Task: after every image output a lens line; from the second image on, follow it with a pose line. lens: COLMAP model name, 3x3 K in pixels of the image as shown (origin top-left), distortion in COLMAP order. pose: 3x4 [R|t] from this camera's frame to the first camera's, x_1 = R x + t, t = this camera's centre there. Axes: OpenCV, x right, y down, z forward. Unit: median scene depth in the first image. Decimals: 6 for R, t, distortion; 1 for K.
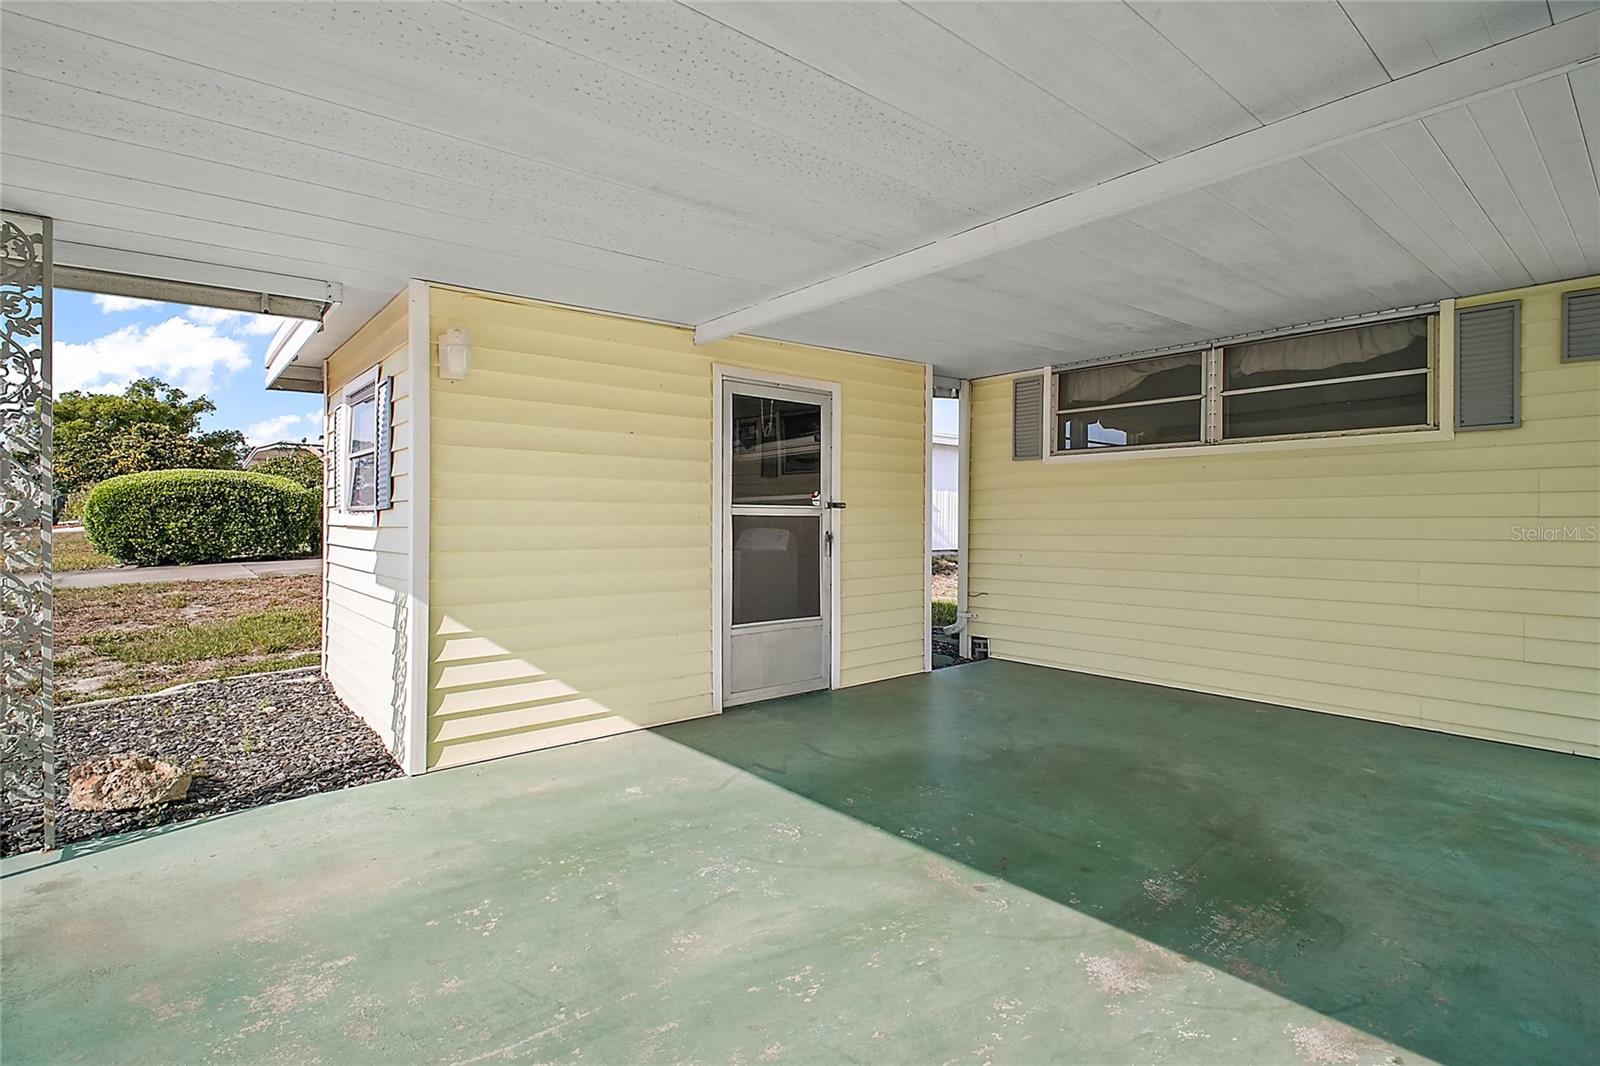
lens RADIAL K [[755.2, 0, 793.2], [0, 755.2, 528.7], [0, 0, 1]] dist [0.000638, 0.000255]
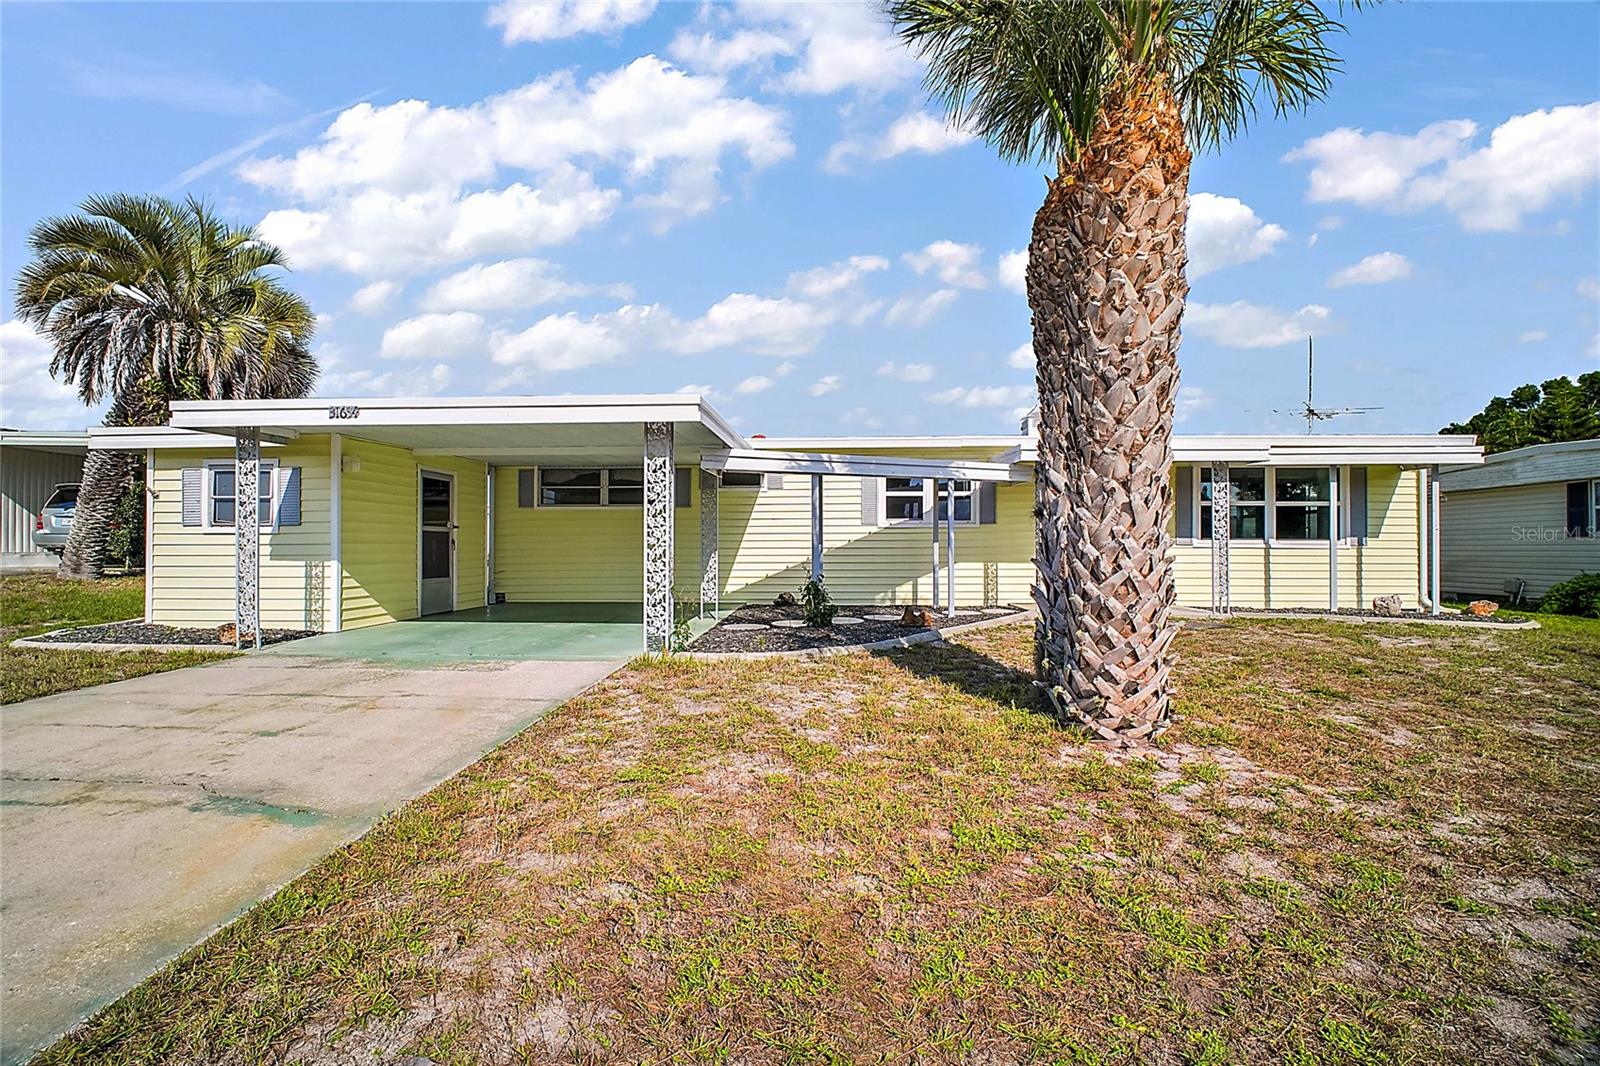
lens RADIAL K [[738.7, 0, 800.0], [0, 738.7, 533.0], [0, 0, 1]] dist [0.001376, 0.000119]
pose [[0.677448, 0.010012, 0.735503, -0.850700], [0.012310, 0.999613, -0.024946, 0.053143], [-0.735468, 0.025954, 0.677062, -1.200800]]
